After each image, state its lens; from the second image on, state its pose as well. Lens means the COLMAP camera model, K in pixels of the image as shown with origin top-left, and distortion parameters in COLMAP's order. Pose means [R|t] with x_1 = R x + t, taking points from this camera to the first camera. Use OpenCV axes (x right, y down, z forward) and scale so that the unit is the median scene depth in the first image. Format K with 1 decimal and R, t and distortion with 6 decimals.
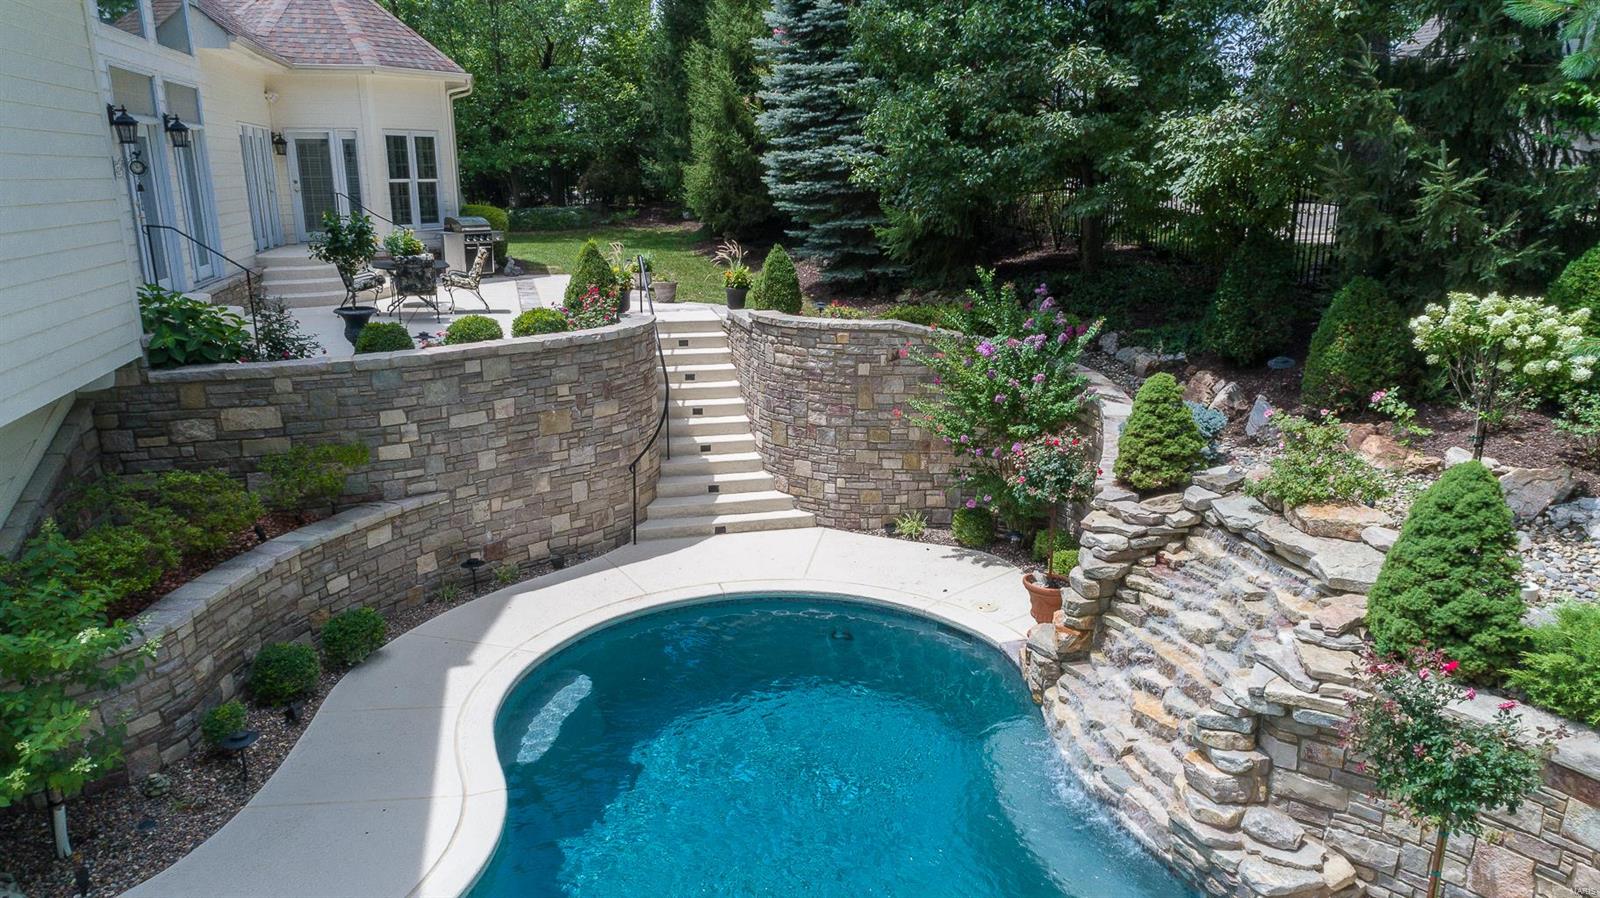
lens RADIAL K [[1070.8, 0, 797.9], [0, 1070.8, 447.4], [0, 0, 1]] dist [0.011549, 0.007115]
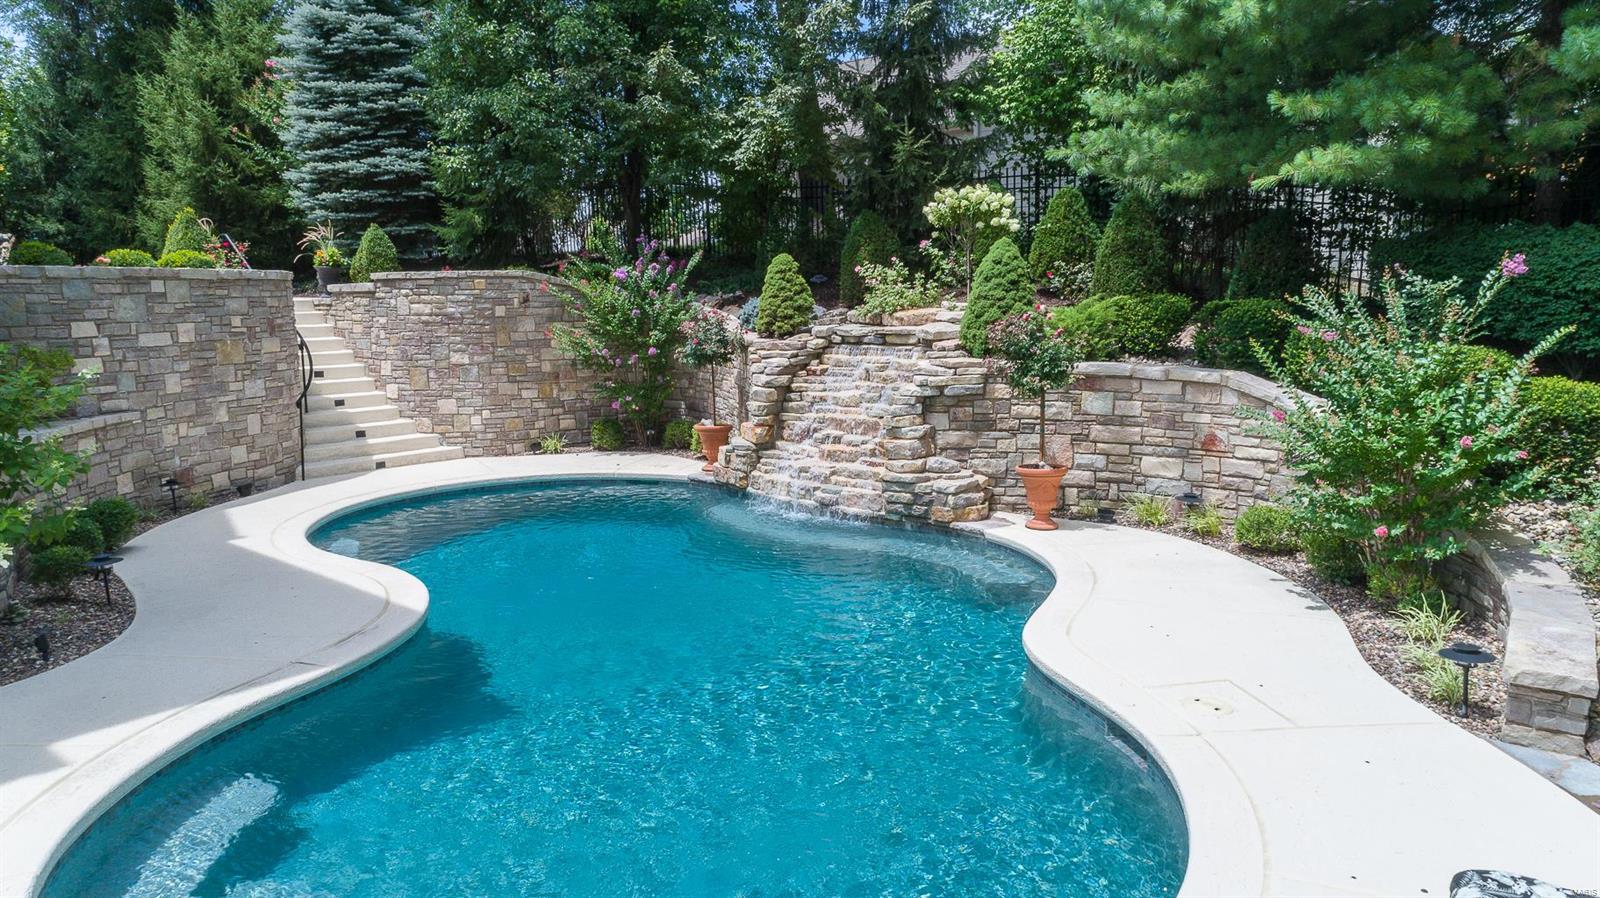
lens RADIAL K [[1070.8, 0, 800.6], [0, 1070.8, 447.9], [0, 0, 1]] dist [0.011549, 0.007115]
pose [[0.834928, -0.089382, 0.543052, -0.359033], [0.150723, 0.986136, -0.069422, 0.234675], [-0.529318, 0.139812, 0.836824, -0.147038]]
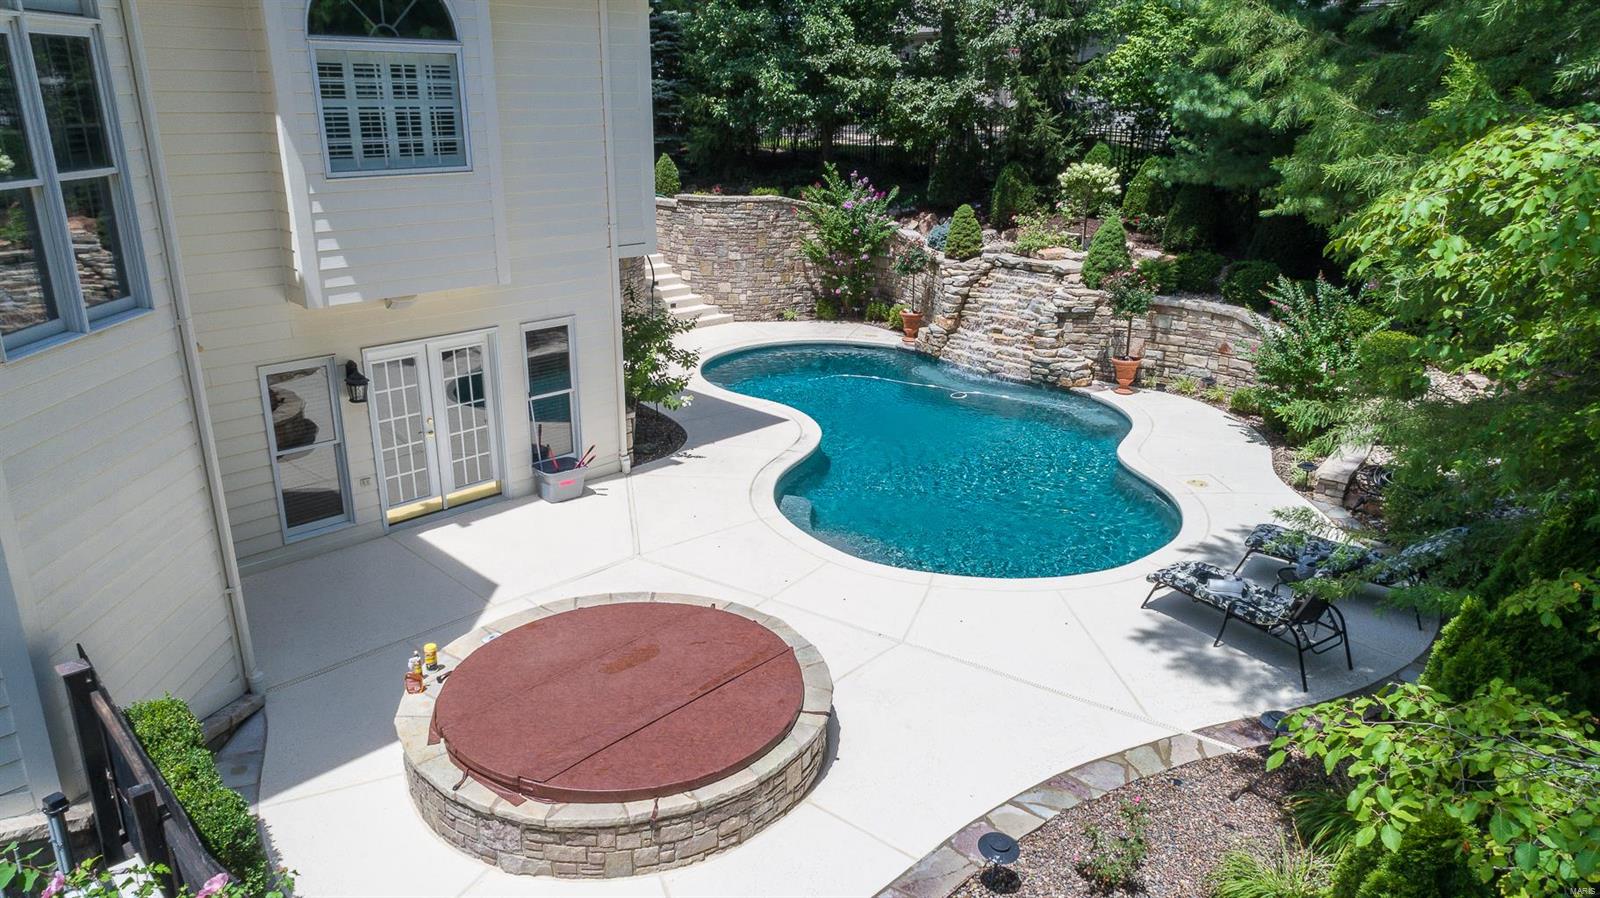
lens RADIAL K [[1070.8, 0, 798.2], [0, 1070.8, 452.2], [0, 0, 1]] dist [0.011549, 0.007115]
pose [[0.860551, -0.151377, 0.486350, -0.908145], [0.114439, 0.987867, 0.104985, 0.134452], [-0.496342, -0.034687, 0.867434, -0.634798]]
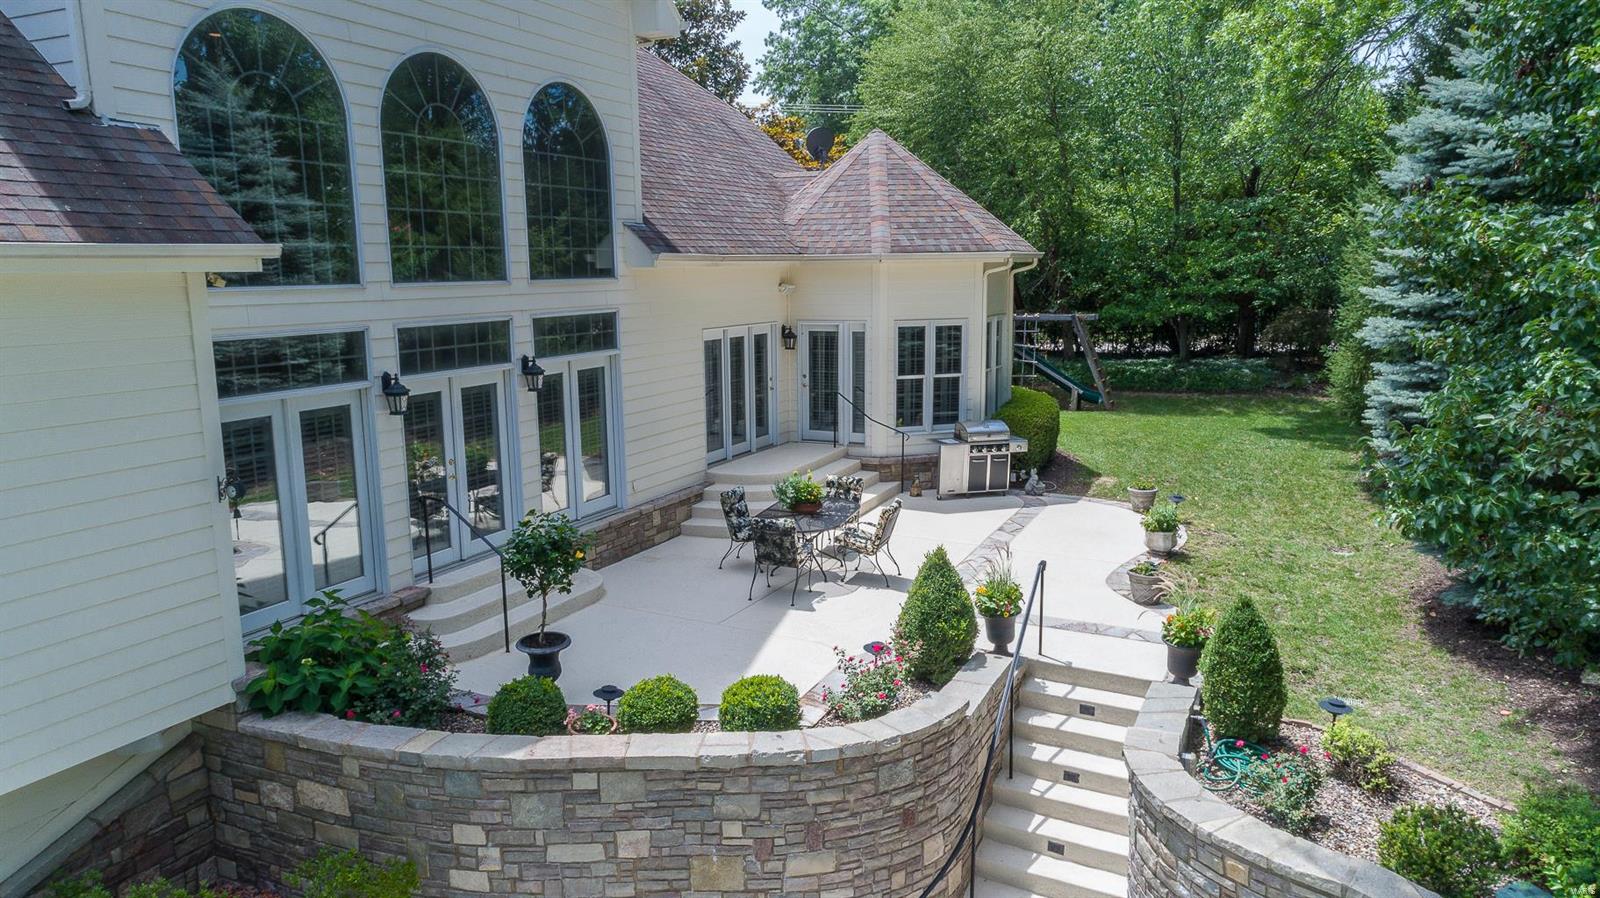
lens RADIAL K [[1070.8, 0, 797.7], [0, 1070.8, 444.0], [0, 0, 1]] dist [0.011549, 0.007115]
pose [[0.755290, 0.103920, -0.647099, 0.217695], [-0.156935, 0.987302, -0.024619, -0.289941], [0.636324, 0.120147, 0.762008, 0.535330]]
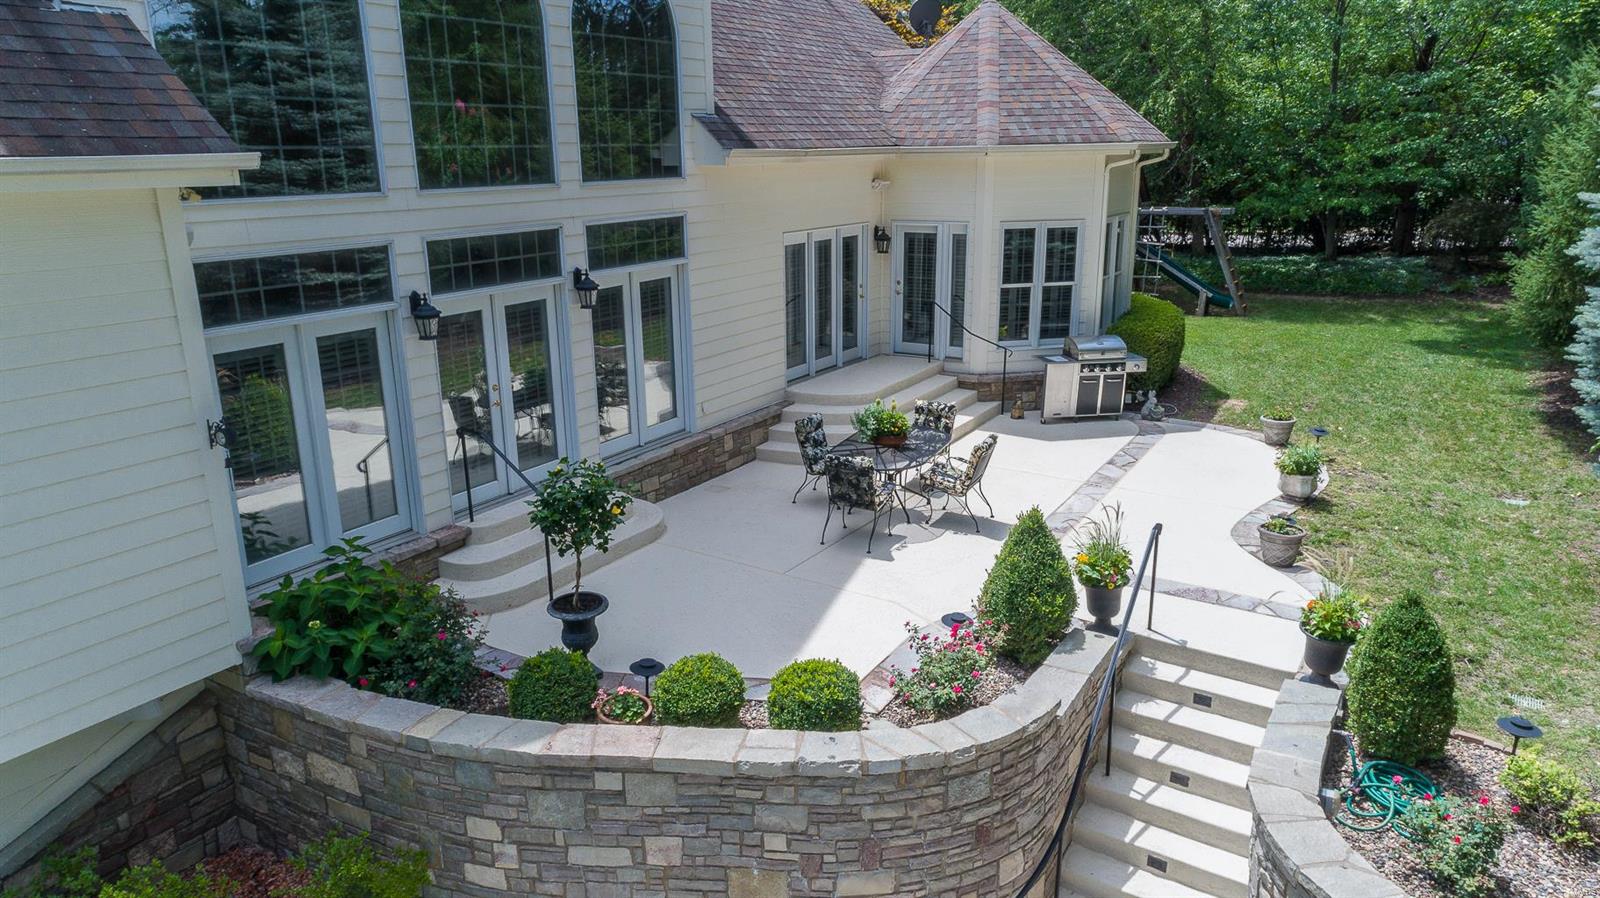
lens RADIAL K [[1070.8, 0, 797.3], [0, 1070.8, 445.5], [0, 0, 1]] dist [0.011549, 0.007115]
pose [[0.683911, 0.192696, -0.703658, 0.153138], [-0.174047, 0.979734, 0.099136, -0.334271], [0.708501, 0.054669, 0.703589, 0.638250]]
